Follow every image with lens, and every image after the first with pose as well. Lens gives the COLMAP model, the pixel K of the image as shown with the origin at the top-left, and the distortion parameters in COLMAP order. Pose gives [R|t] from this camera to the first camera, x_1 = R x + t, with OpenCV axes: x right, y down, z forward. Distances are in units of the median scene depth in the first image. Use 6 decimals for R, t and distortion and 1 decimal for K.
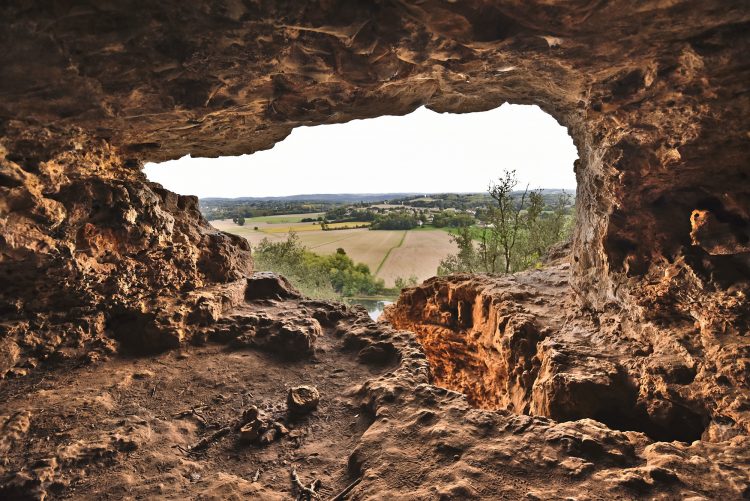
lens RADIAL K [[326.3, 0, 375.3], [0, 326.3, 252.5], [0, 0, 1]] dist [-0.006853, -0.006167]
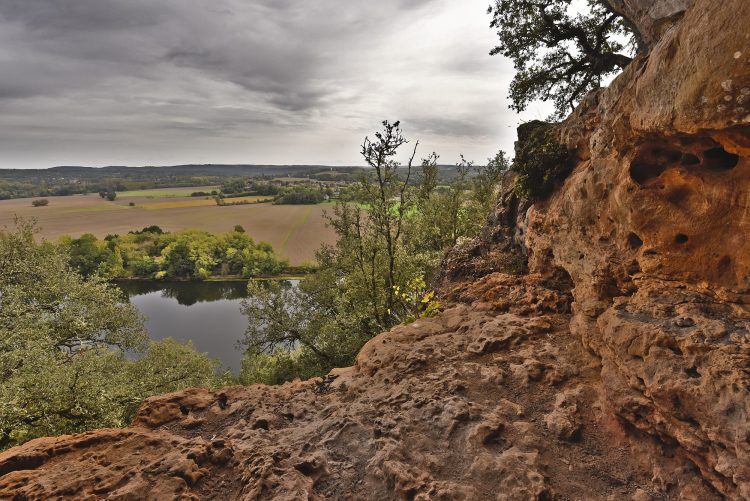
lens RADIAL K [[326.3, 0, 380.1], [0, 326.3, 251.8], [0, 0, 1]] dist [-0.006853, -0.006167]
pose [[0.957133, -0.049156, 0.285446, 0.571656], [0.027332, 0.996425, 0.079943, -0.131091], [-0.288355, -0.068714, 0.955055, 1.075039]]
